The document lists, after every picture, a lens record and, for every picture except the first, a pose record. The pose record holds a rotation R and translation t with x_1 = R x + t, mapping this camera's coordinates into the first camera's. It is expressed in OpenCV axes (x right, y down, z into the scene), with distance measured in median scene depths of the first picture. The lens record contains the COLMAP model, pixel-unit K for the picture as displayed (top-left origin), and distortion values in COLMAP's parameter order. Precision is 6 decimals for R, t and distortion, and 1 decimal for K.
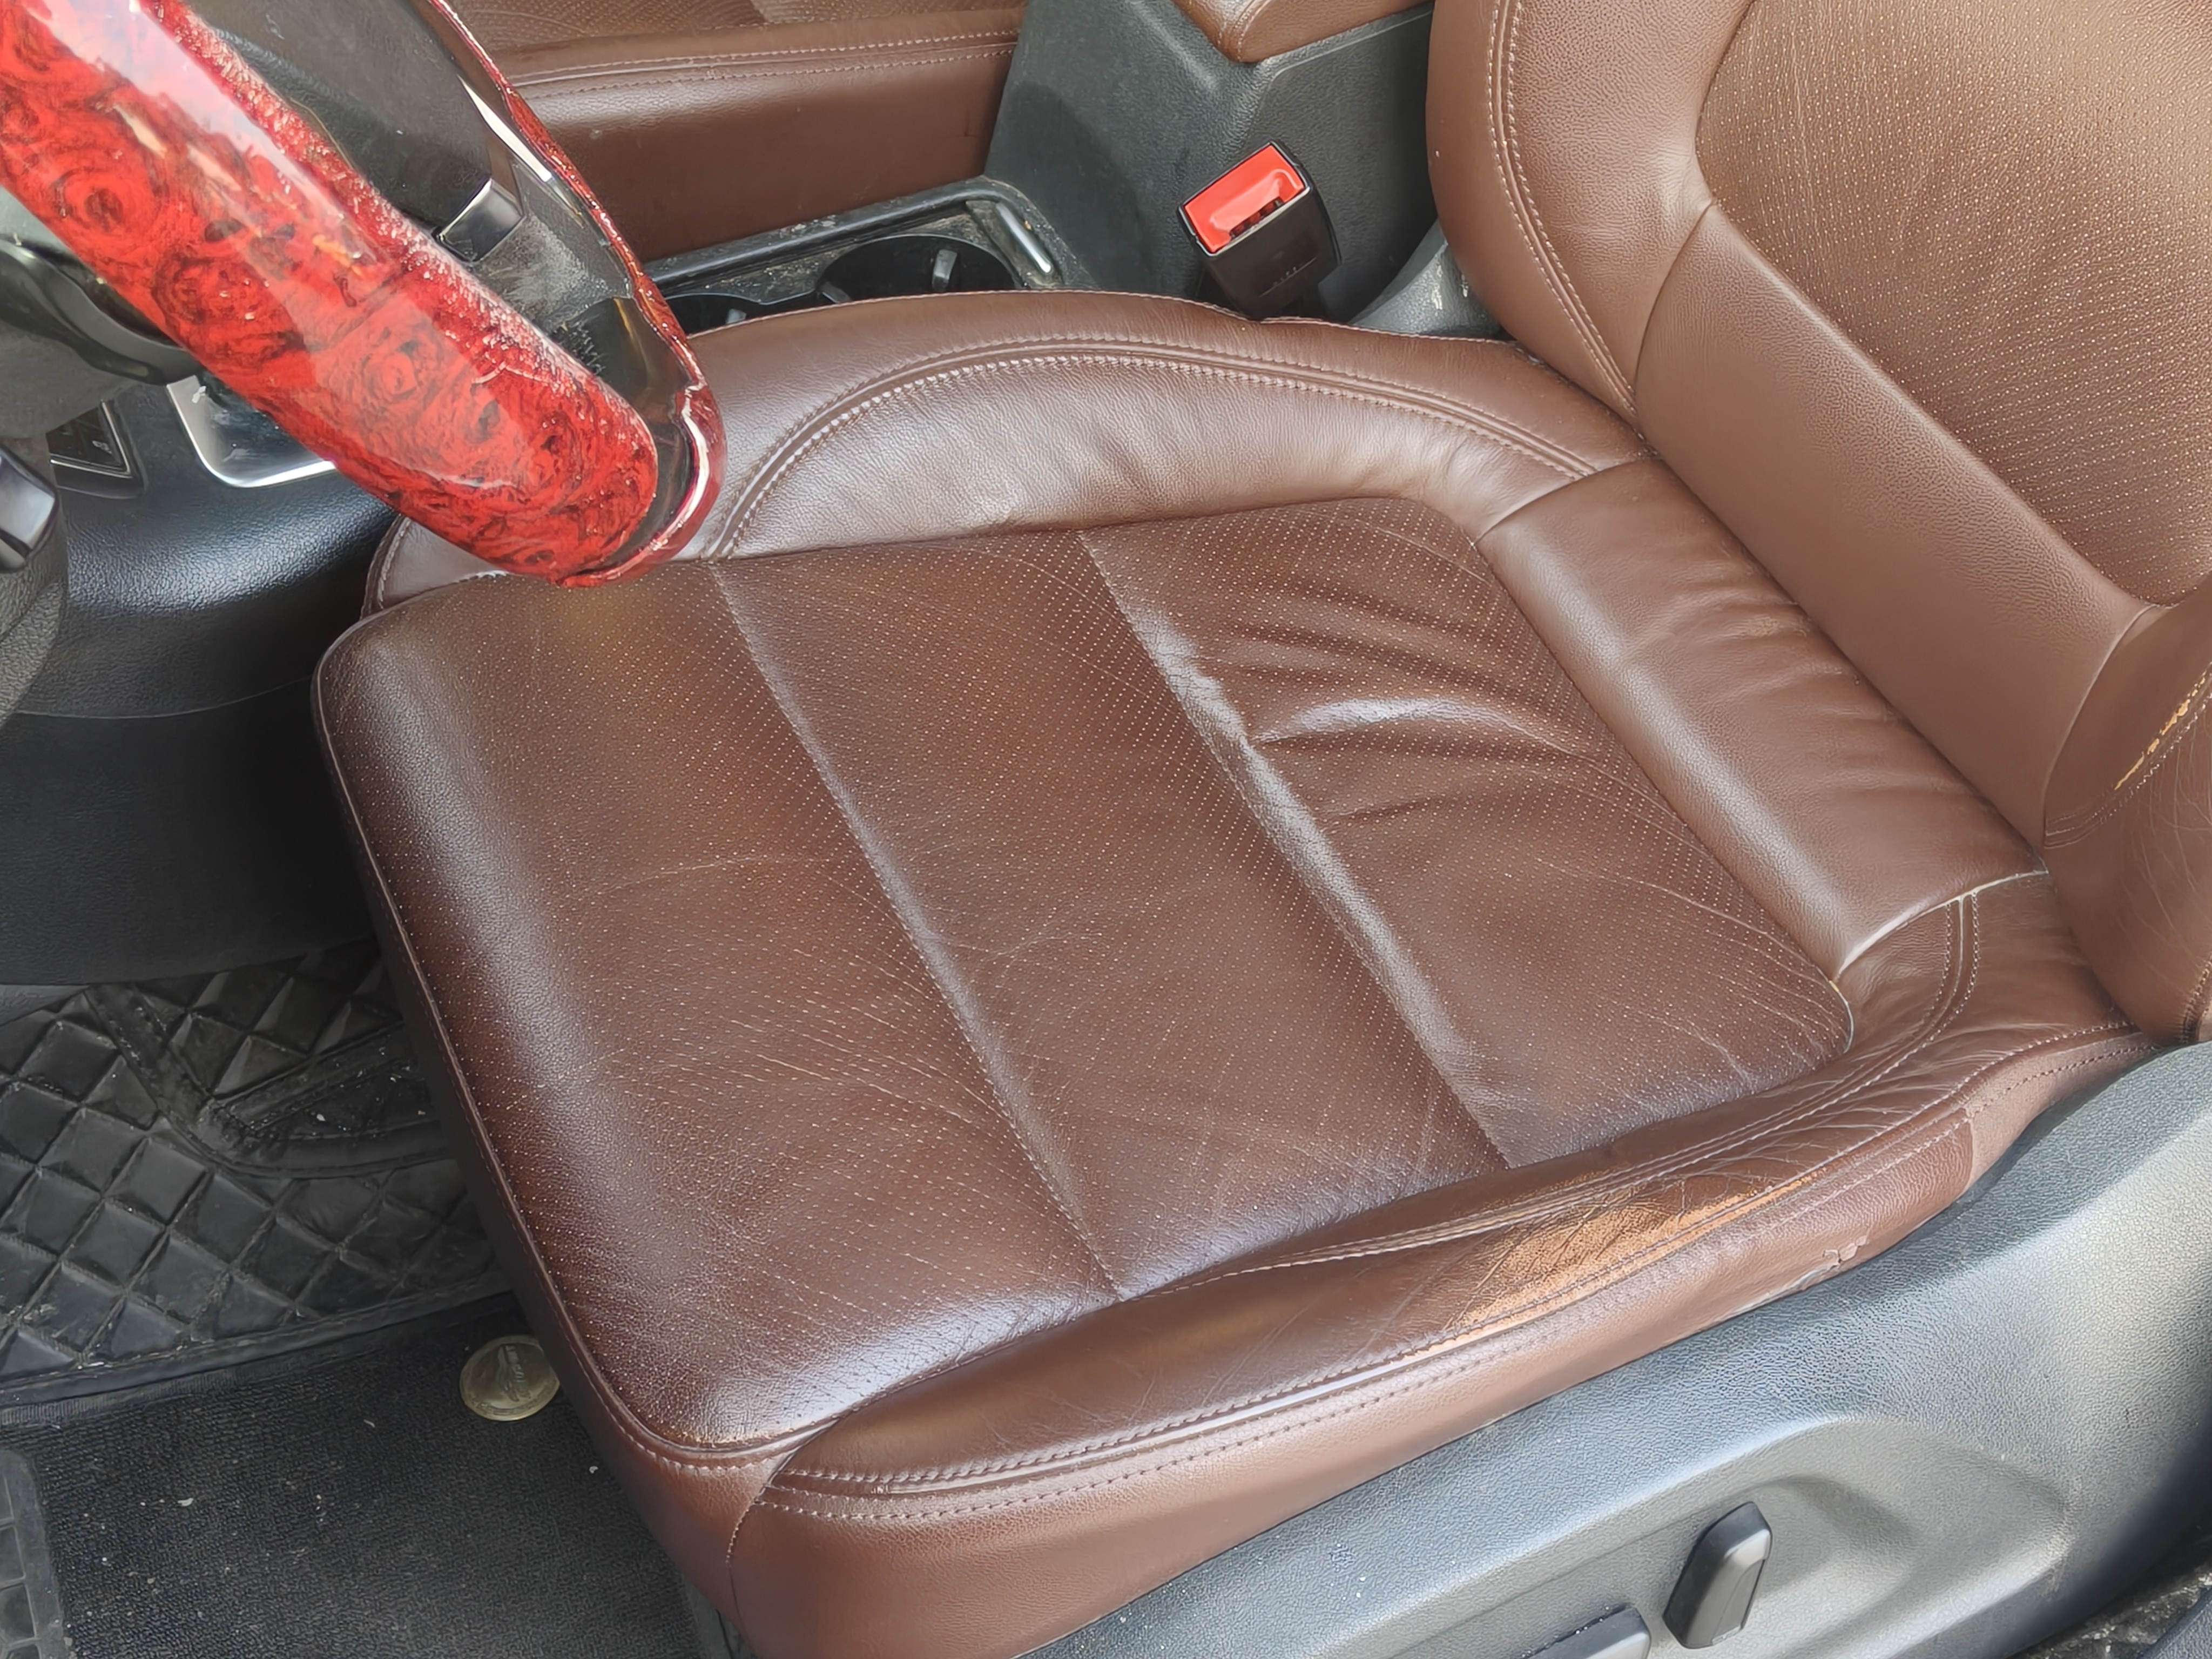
lens RADIAL K [[3162.2, 0, 1106.0], [0, 3162.2, 829.5], [0, 0, 1]] dist [0.259920, -1.213403]
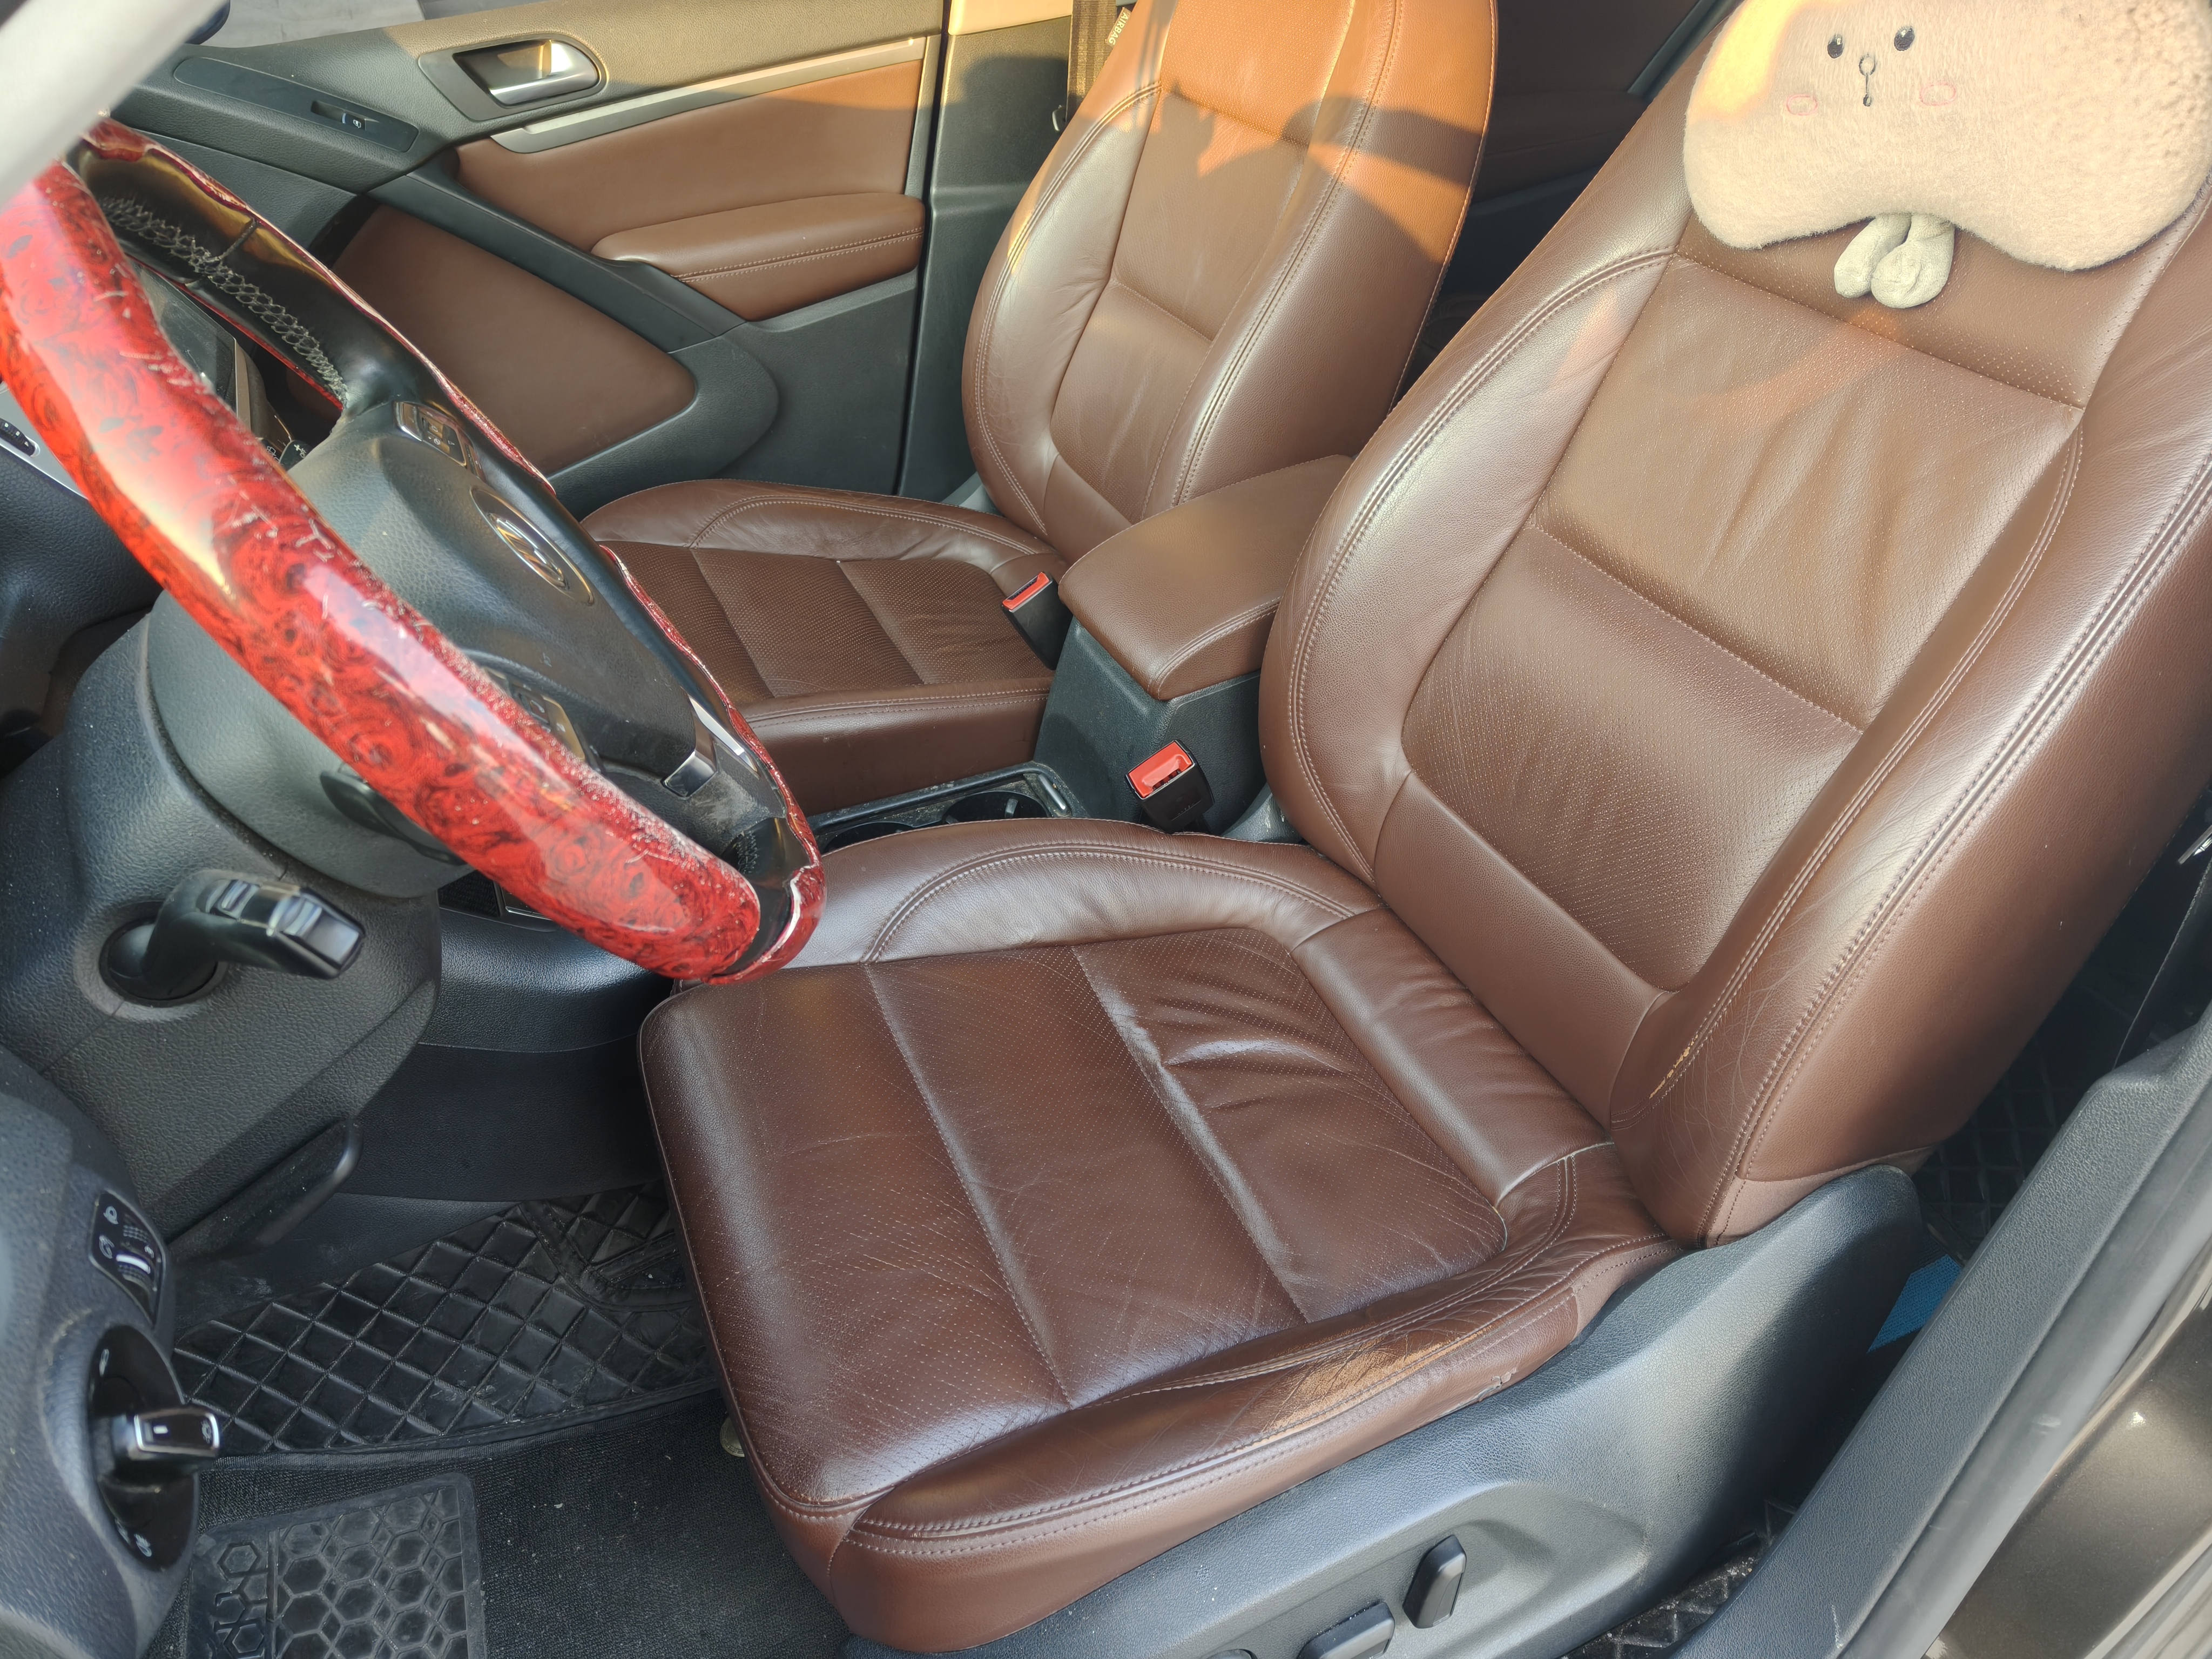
lens RADIAL K [[1533.2, 0, 1117.3], [0, 1533.2, 825.3], [0, 0, 1]] dist [0.028691, -0.036561]
pose [[0.999680, -0.002559, -0.025180, 0.044161], [-0.001754, 0.985485, -0.169754, -0.014855], [0.025249, 0.169744, 0.985165, 0.134691]]
